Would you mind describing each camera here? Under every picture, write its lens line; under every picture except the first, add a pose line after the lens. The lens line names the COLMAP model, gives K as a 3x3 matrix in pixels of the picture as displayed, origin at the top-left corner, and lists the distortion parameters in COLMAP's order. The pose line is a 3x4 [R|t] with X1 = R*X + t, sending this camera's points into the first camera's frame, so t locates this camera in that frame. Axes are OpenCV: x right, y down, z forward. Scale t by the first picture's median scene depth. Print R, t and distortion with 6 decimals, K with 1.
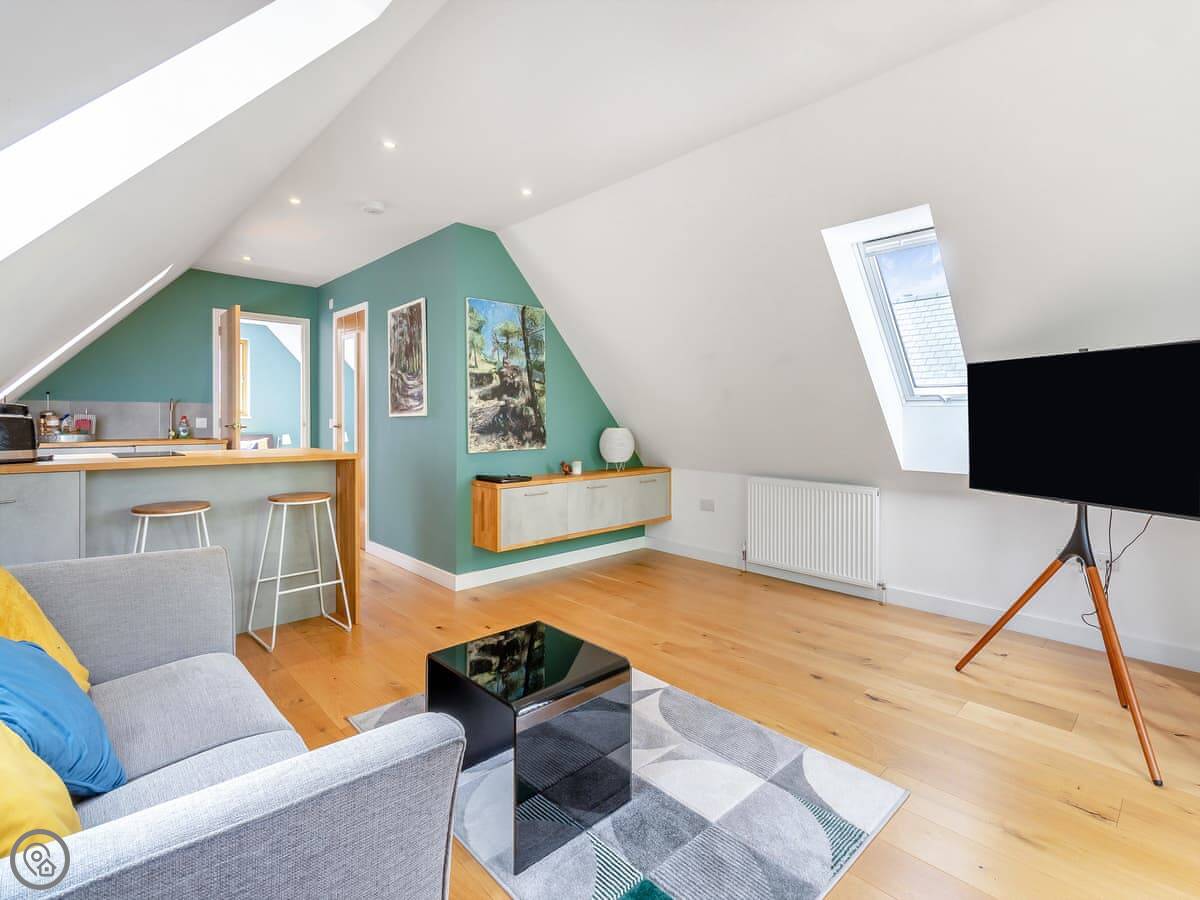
lens RADIAL K [[576.0, 0, 599.2], [0, 576.0, 414.6], [0, 0, 1]] dist [0.000804, 0.000117]
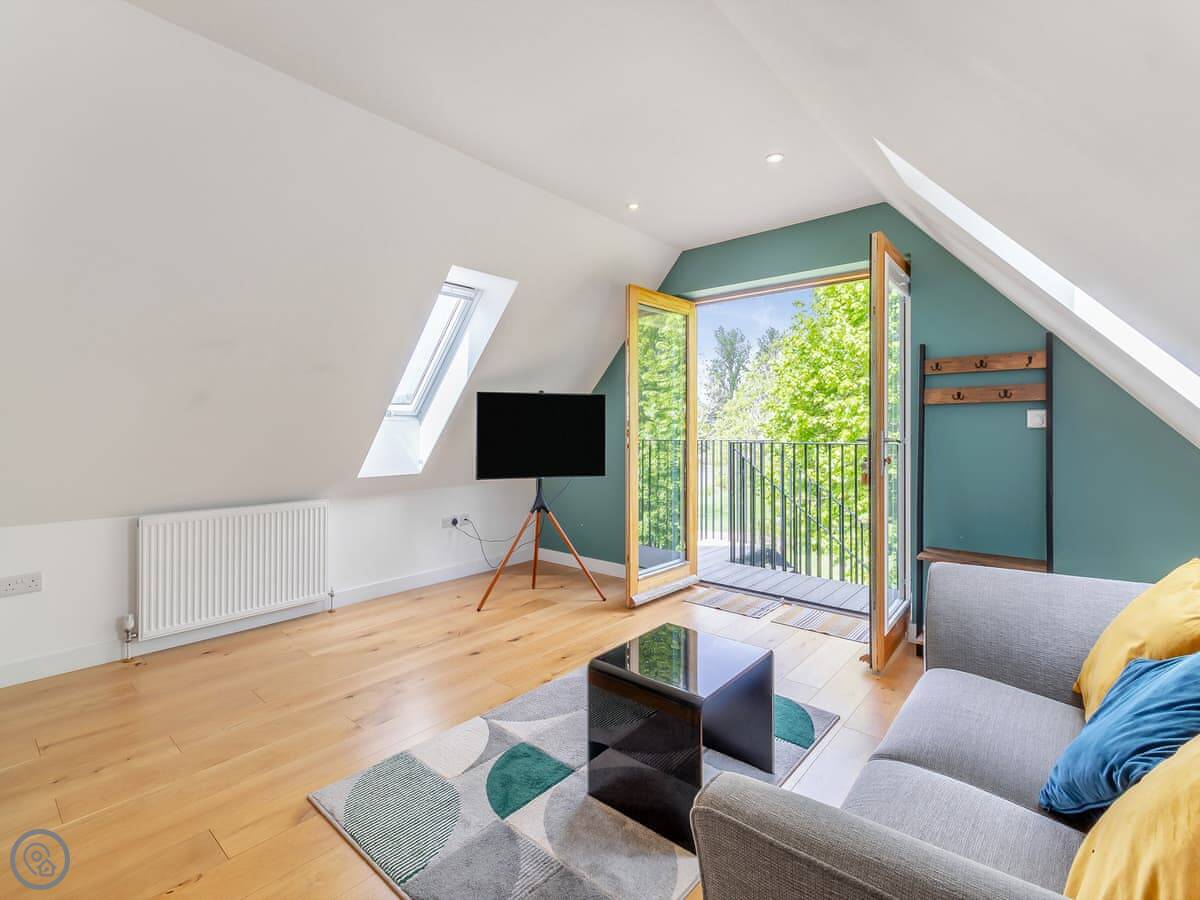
lens RADIAL K [[561.3, 0, 617.5], [0, 561.3, 427.4], [0, 0, 1]] dist [-0.001004, -0.000304]
pose [[-0.125783, 0.000941, 0.992057, -0.490623], [-0.002656, 0.999996, -0.001286, 0.000071], [-0.992054, -0.002797, -0.125780, 0.537308]]
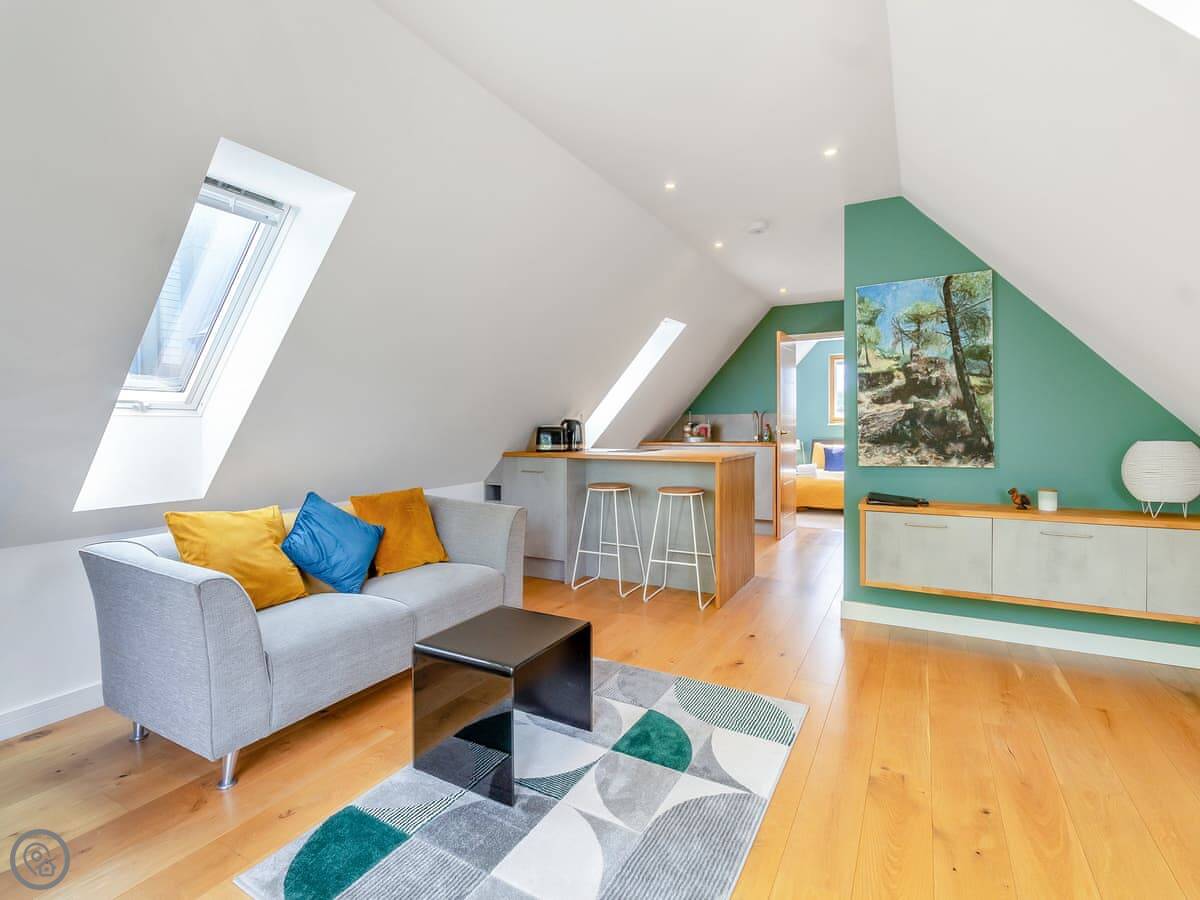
lens RADIAL K [[561.3, 0, 617.5], [0, 561.3, 427.4], [0, 0, 1]] dist [-0.001004, -0.000304]
pose [[0.318811, -0.000059, -0.947818, 0.438933], [0.011887, 0.999922, 0.003936, 0.001095], [0.947744, -0.012522, 0.318787, 0.365605]]
